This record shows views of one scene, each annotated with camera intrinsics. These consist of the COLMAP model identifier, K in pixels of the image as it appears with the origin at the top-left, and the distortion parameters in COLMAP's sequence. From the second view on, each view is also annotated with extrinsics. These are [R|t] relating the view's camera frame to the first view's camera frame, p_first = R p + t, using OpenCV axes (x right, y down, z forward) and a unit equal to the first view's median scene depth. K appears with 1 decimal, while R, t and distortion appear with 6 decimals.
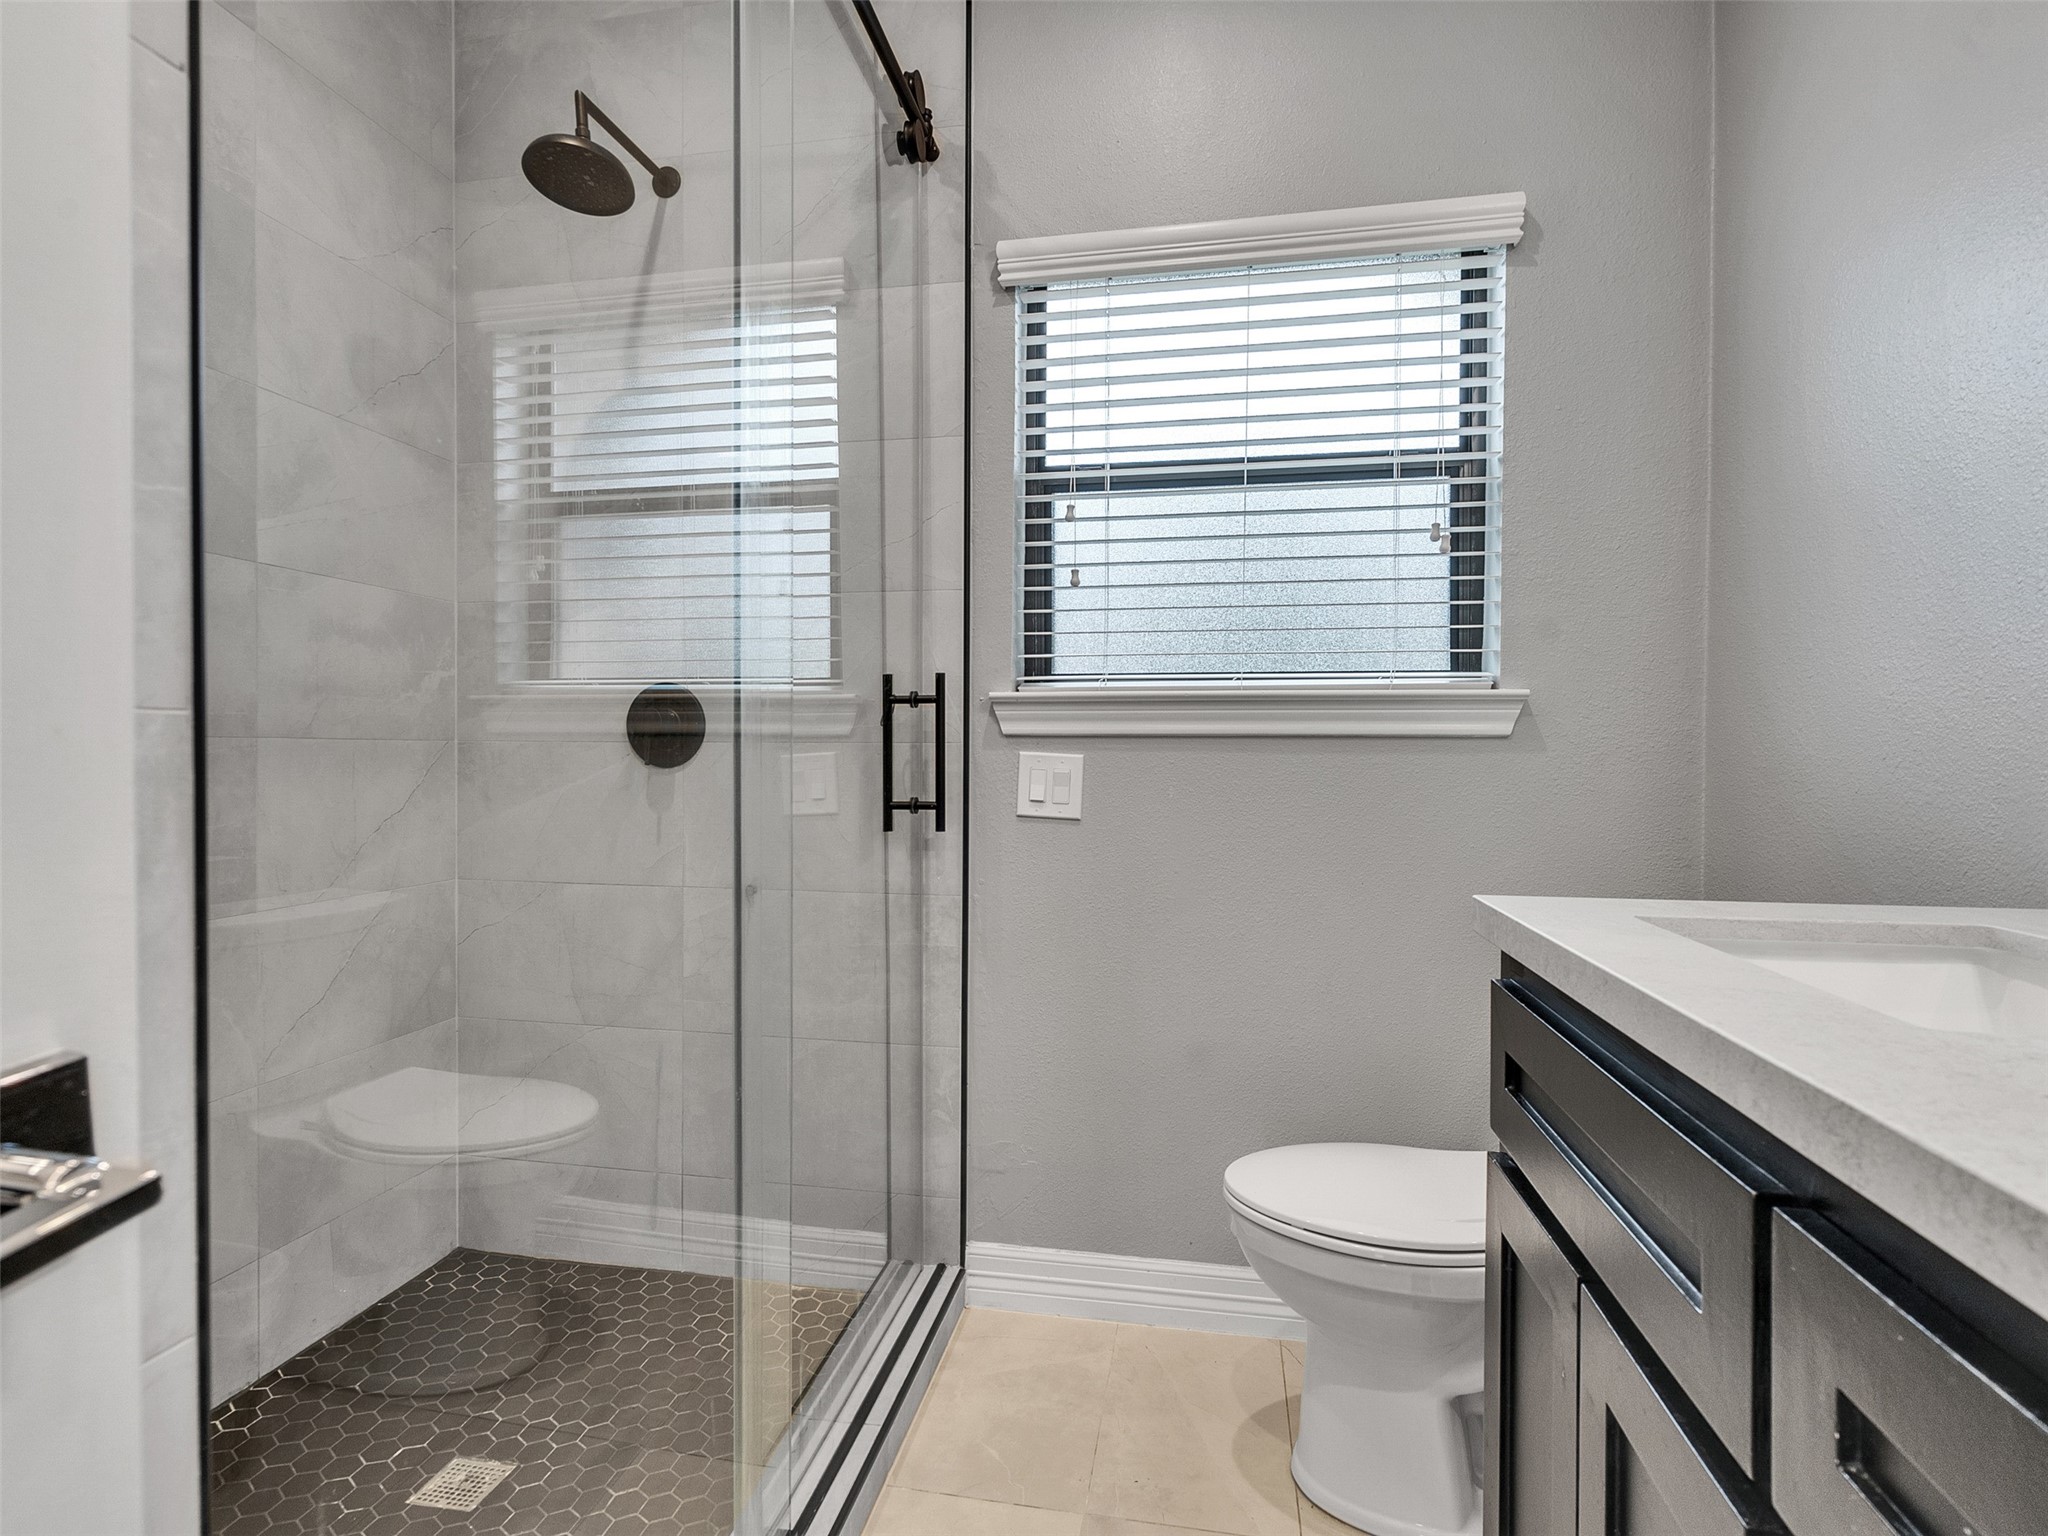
lens RADIAL K [[1044.2, 0, 1025.2], [0, 1044.2, 751.0], [0, 0, 1]] dist [-0.001347, 0.000762]
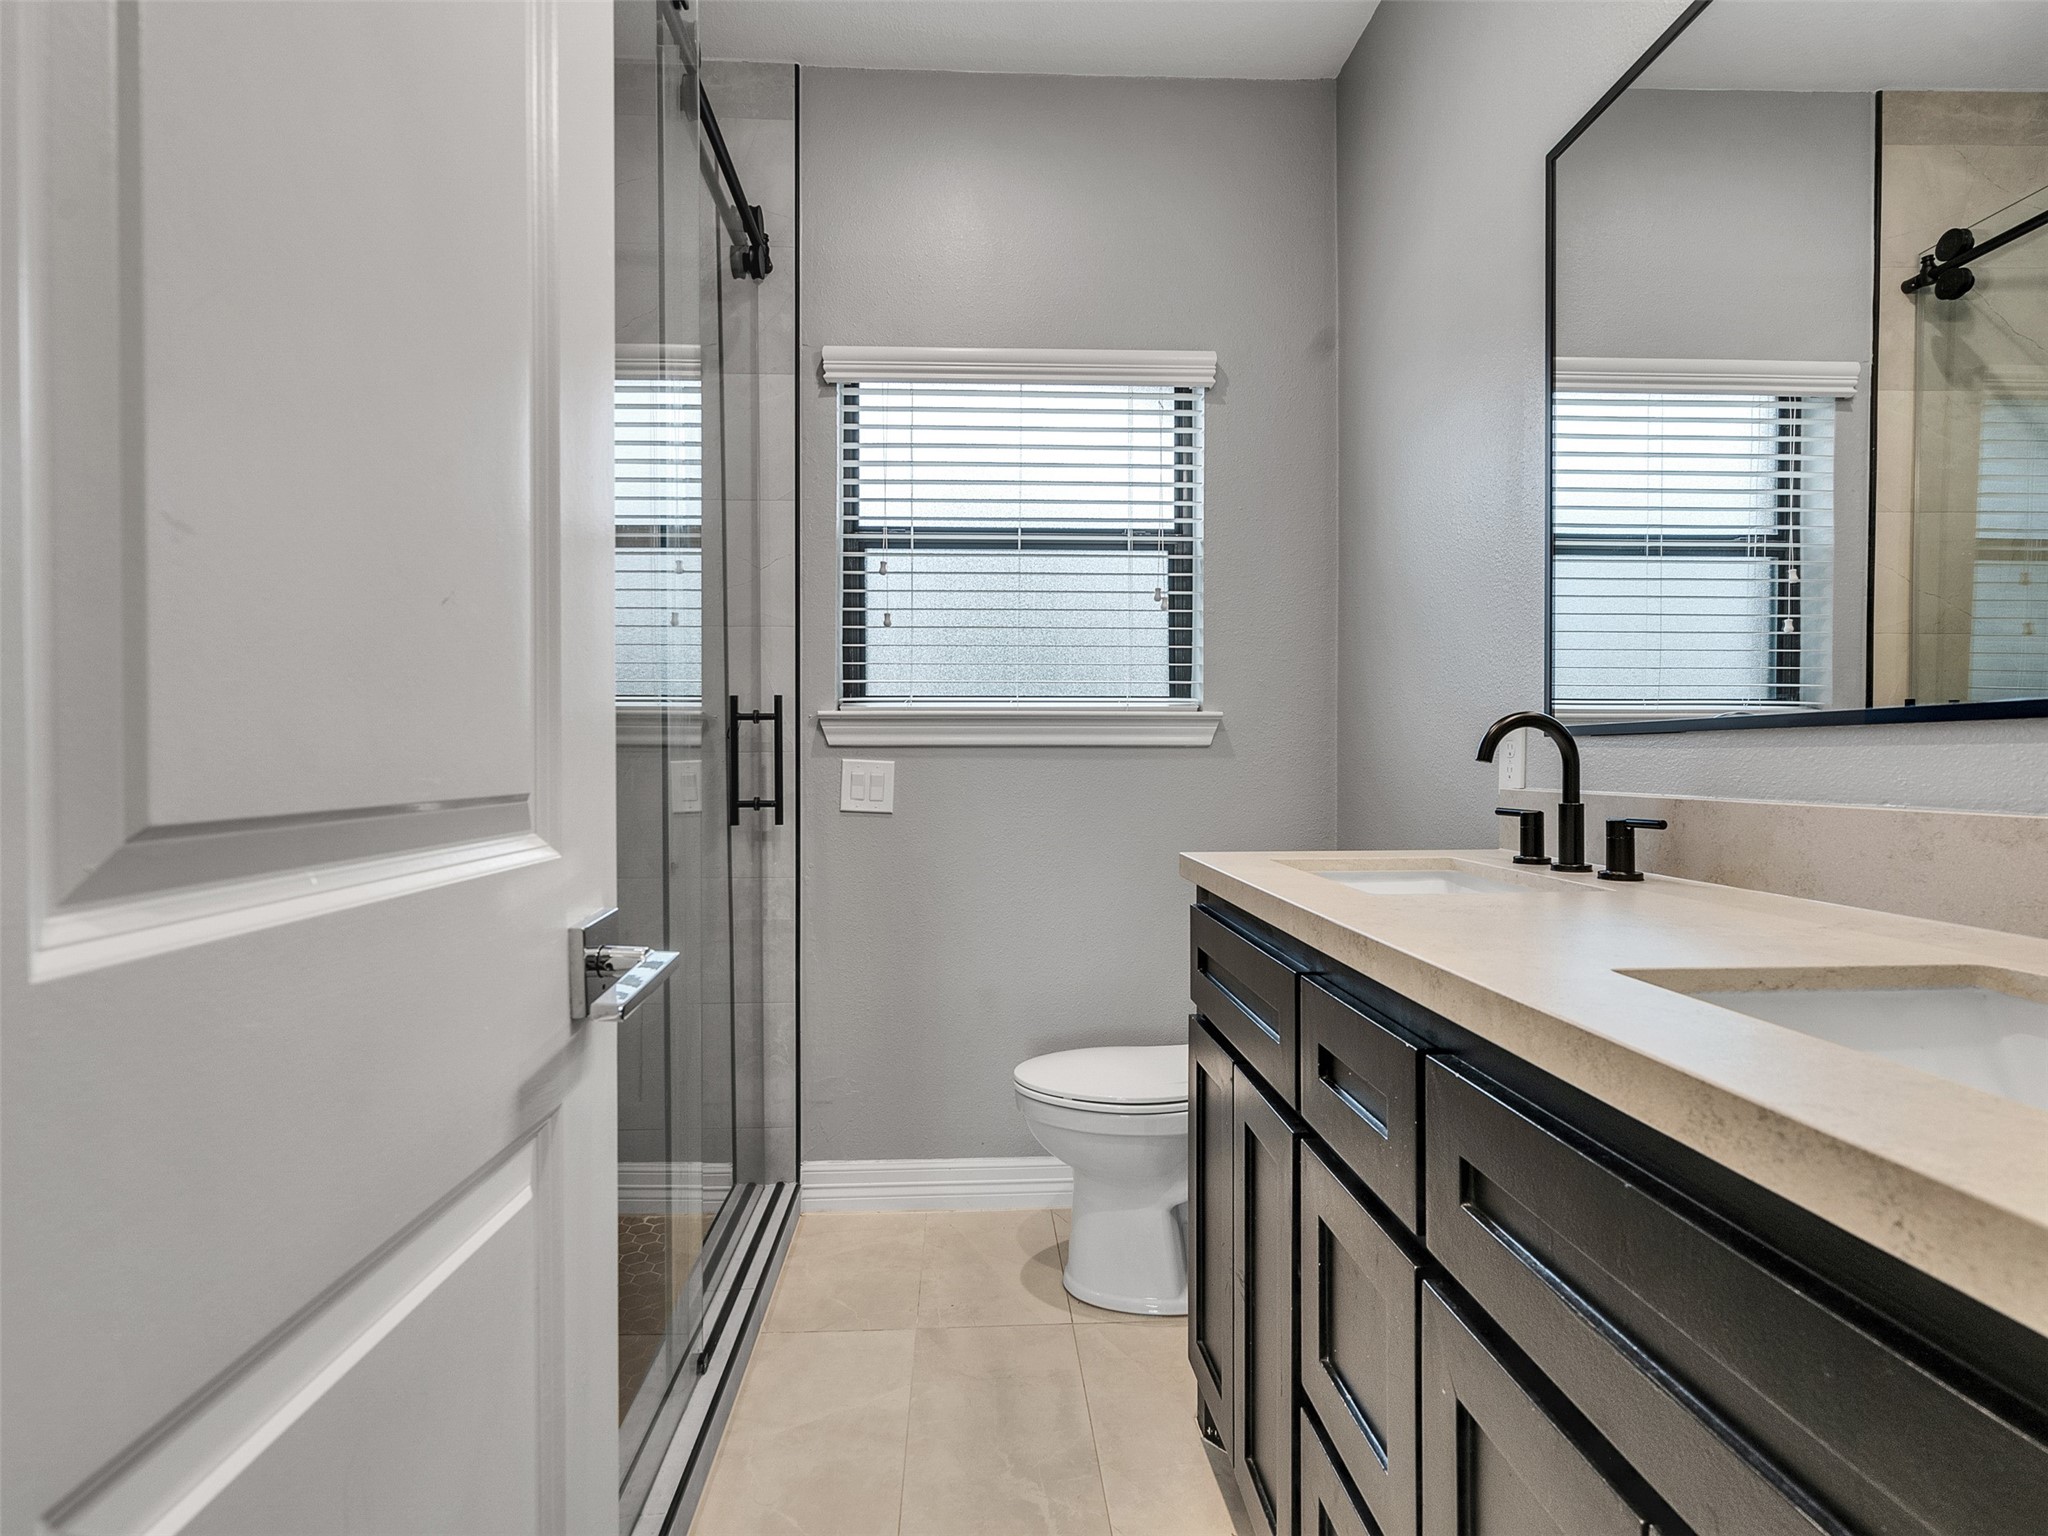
lens RADIAL K [[1076.5, 0, 1022.6], [0, 1076.5, 761.0], [0, 0, 1]] dist [-0.000431, 0.001044]
pose [[0.969246, -0.004326, 0.246058, -0.113157], [0.006927, 0.999929, -0.009707, 0.016590], [-0.245998, 0.011113, 0.969207, -0.286504]]
